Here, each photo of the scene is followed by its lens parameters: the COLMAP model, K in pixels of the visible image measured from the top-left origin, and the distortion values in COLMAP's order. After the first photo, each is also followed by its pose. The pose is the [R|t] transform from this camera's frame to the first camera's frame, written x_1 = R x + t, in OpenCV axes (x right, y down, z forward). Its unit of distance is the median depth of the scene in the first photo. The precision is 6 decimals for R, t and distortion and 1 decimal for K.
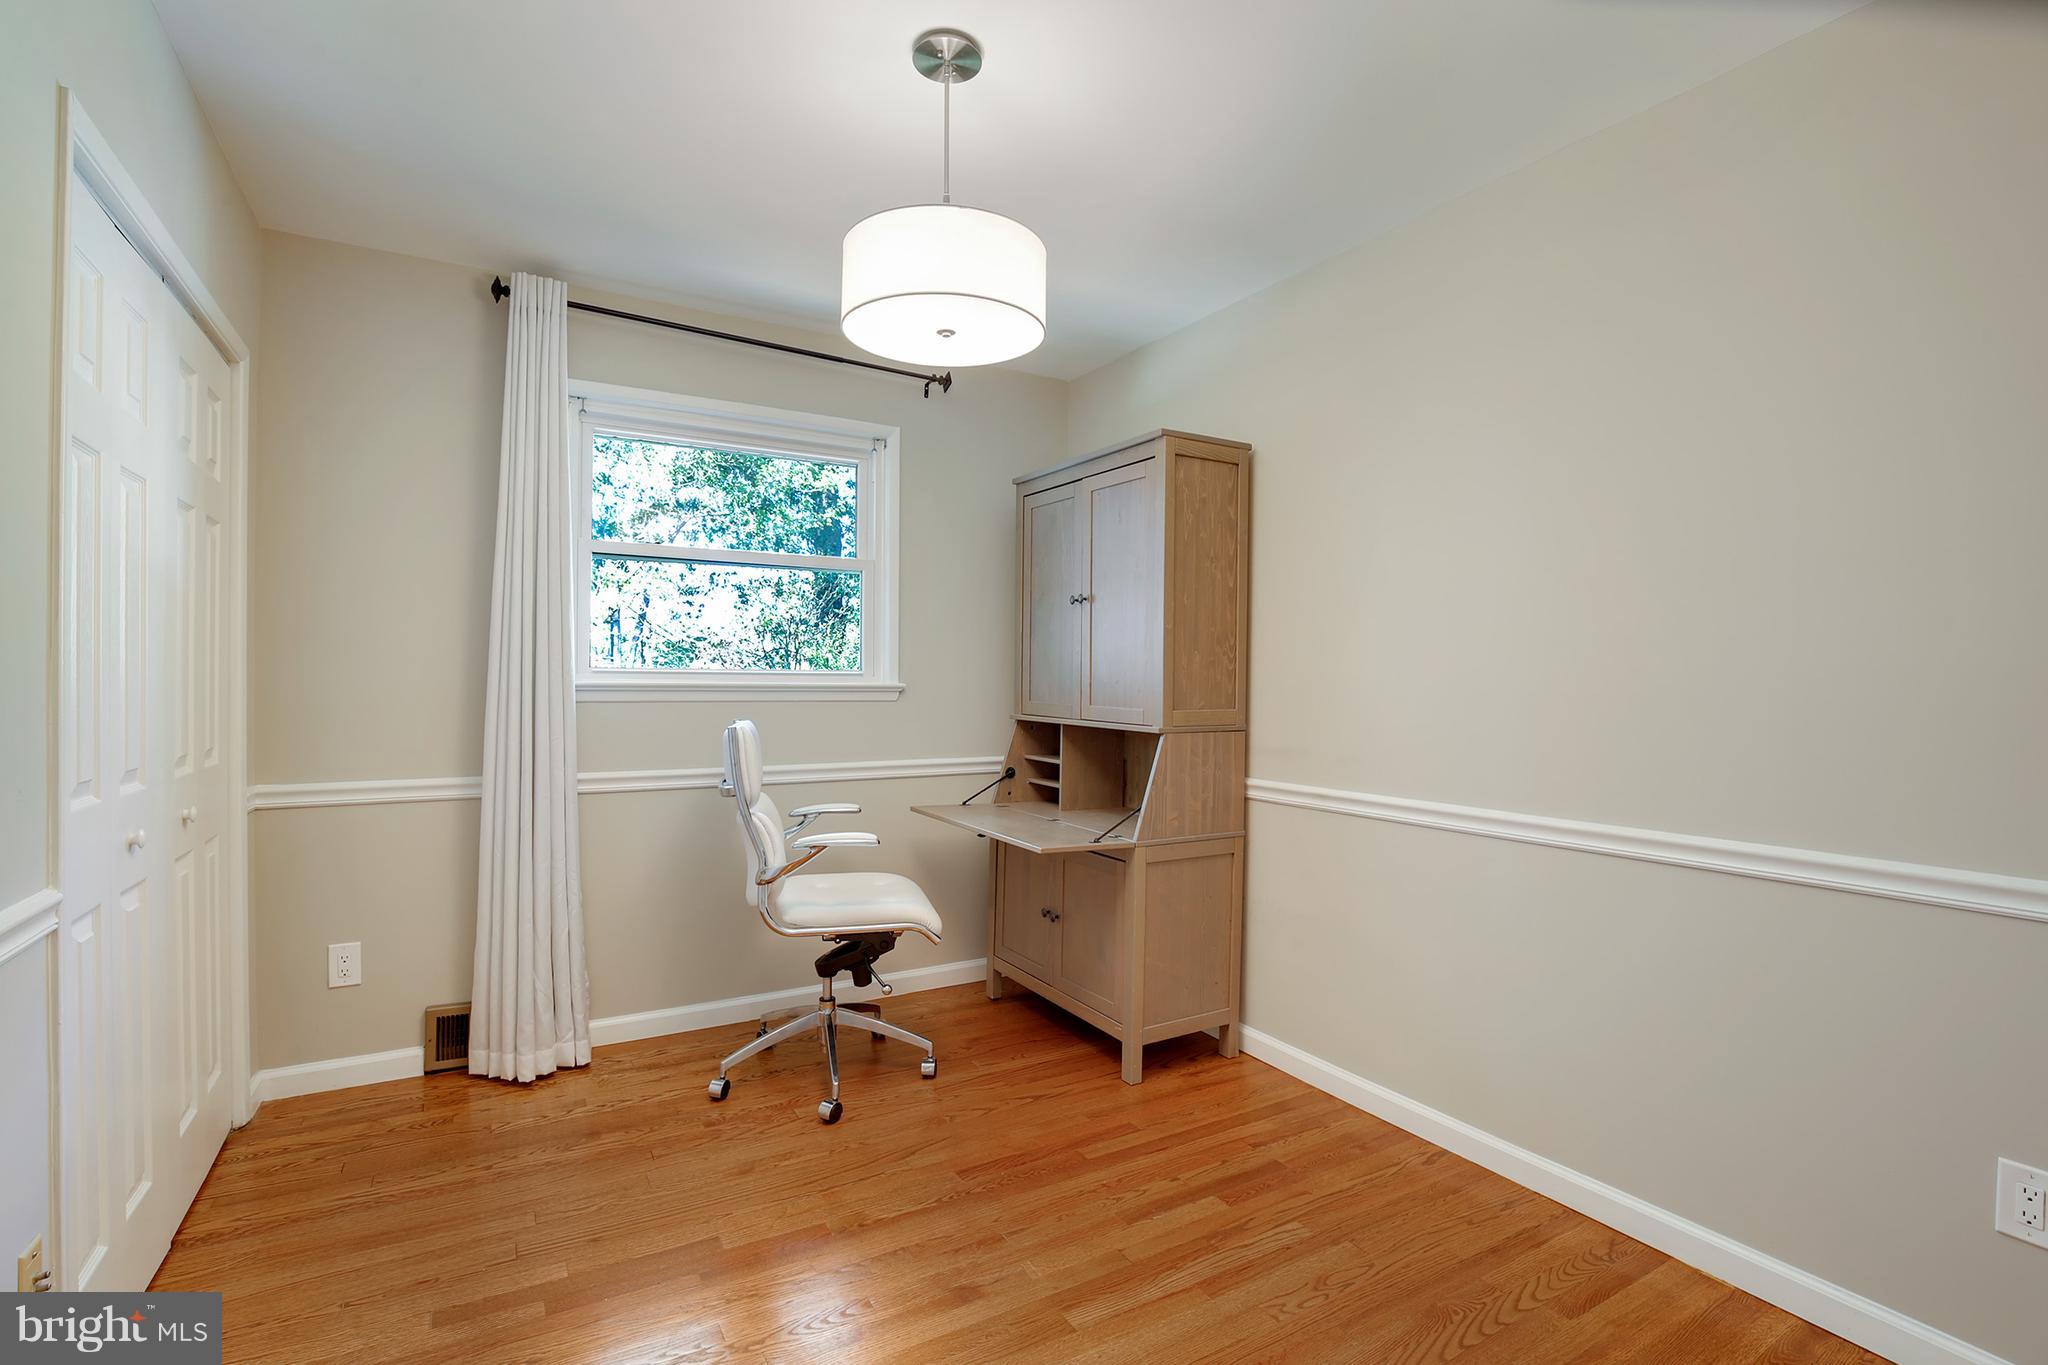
lens RADIAL K [[937.3, 0, 1025.9], [0, 937.3, 680.7], [0, 0, 1]] dist [-0.028016, 0.001545]
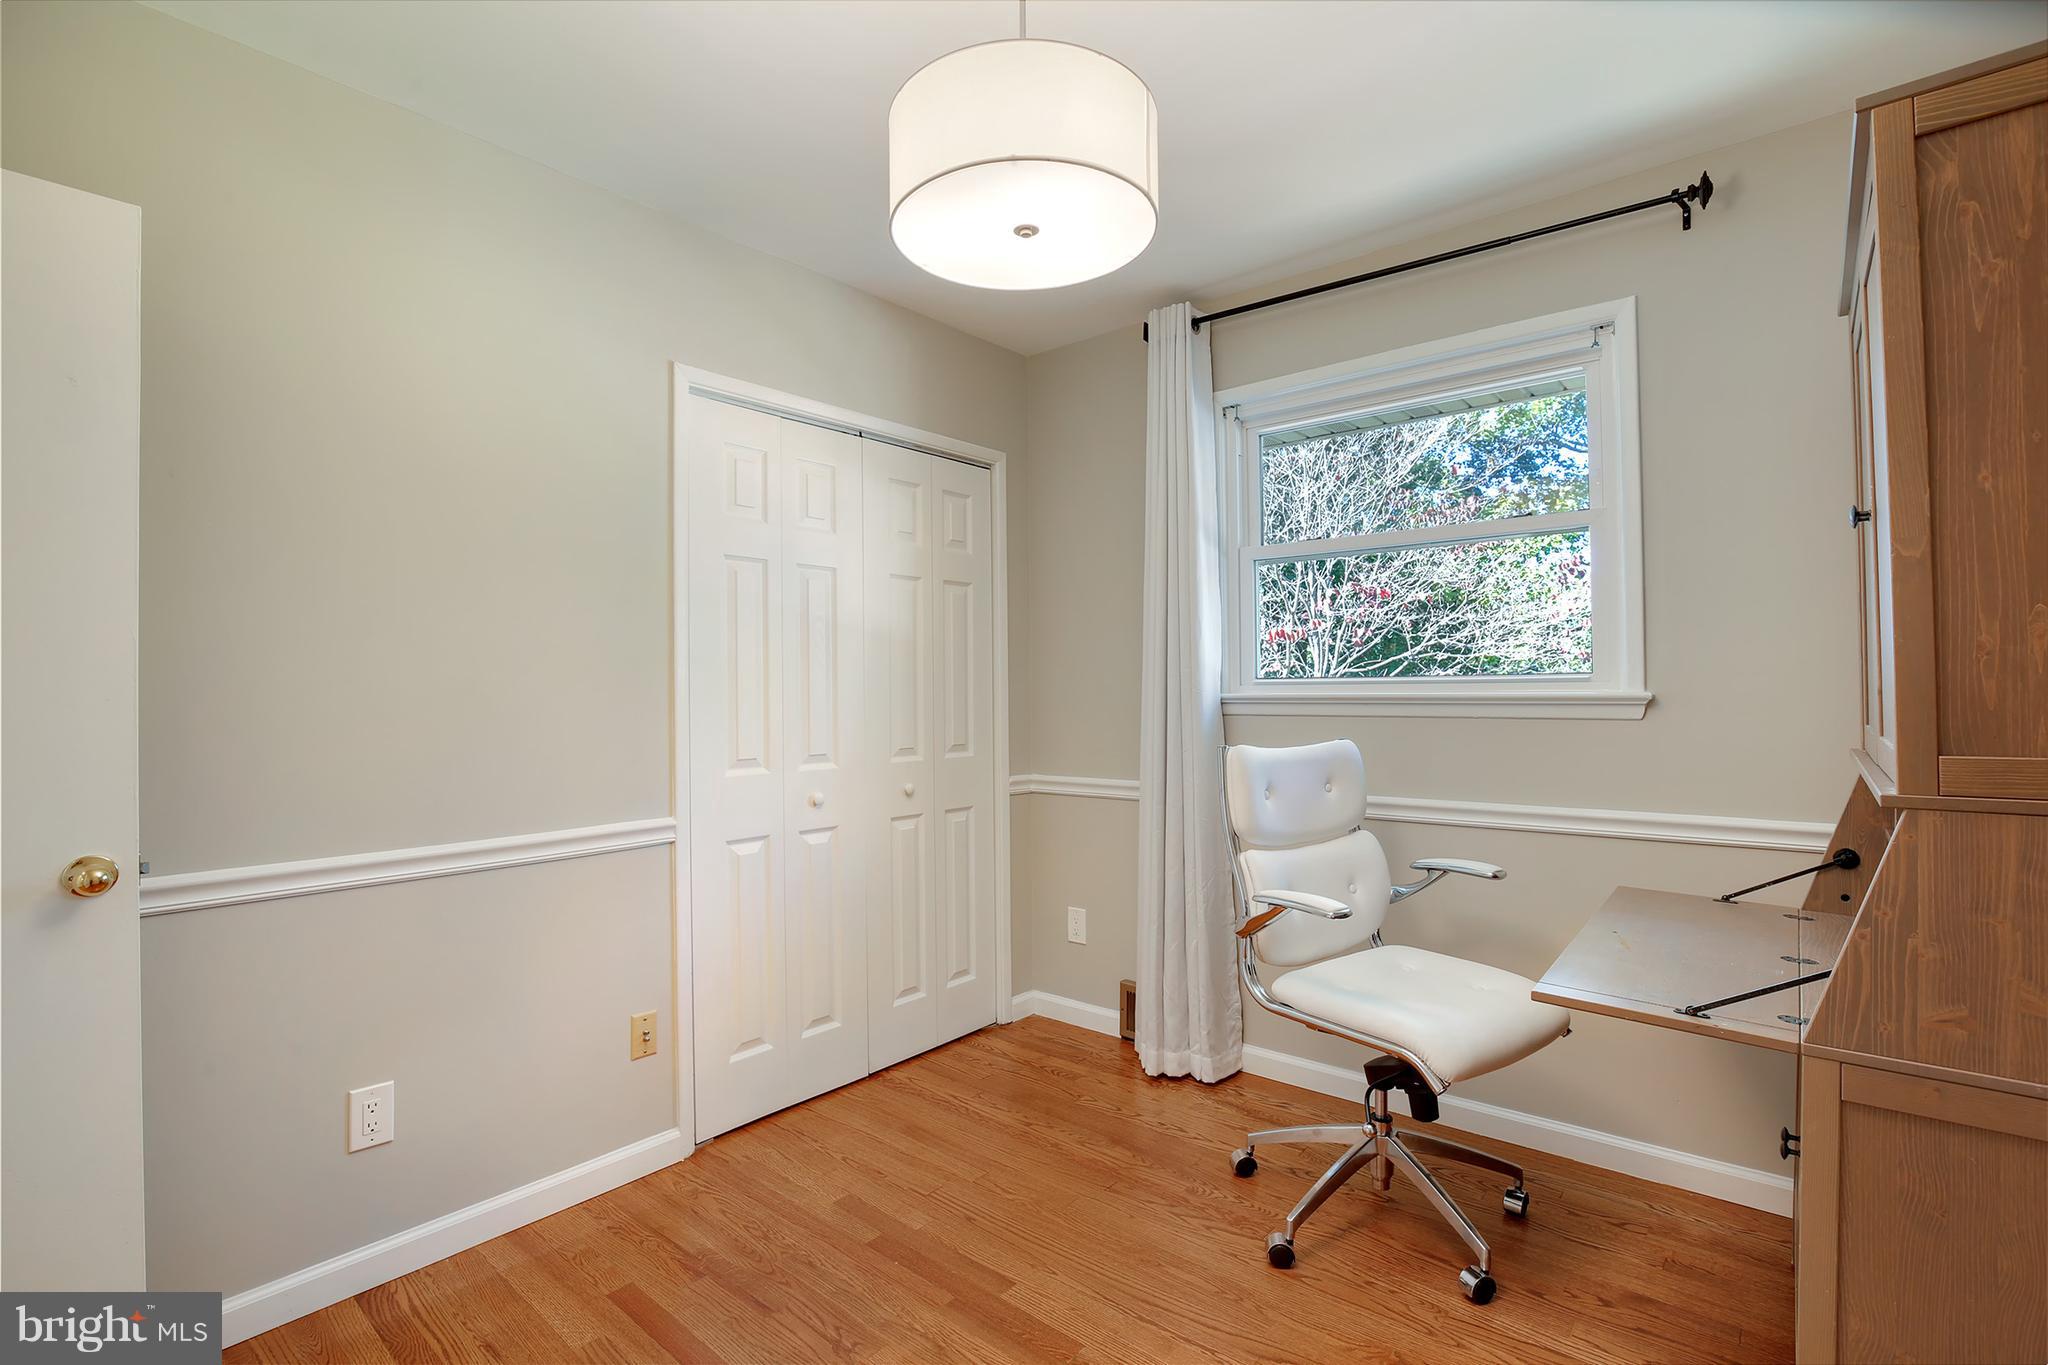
lens RADIAL K [[937.3, 0, 1031.3], [0, 937.3, 688.1], [0, 0, 1]] dist [-0.028016, 0.001545]
pose [[0.333652, -0.013755, -0.942596, 0.413792], [0.013249, 0.999863, -0.009901, 0.000988], [0.942603, -0.009185, 0.333789, 0.507372]]
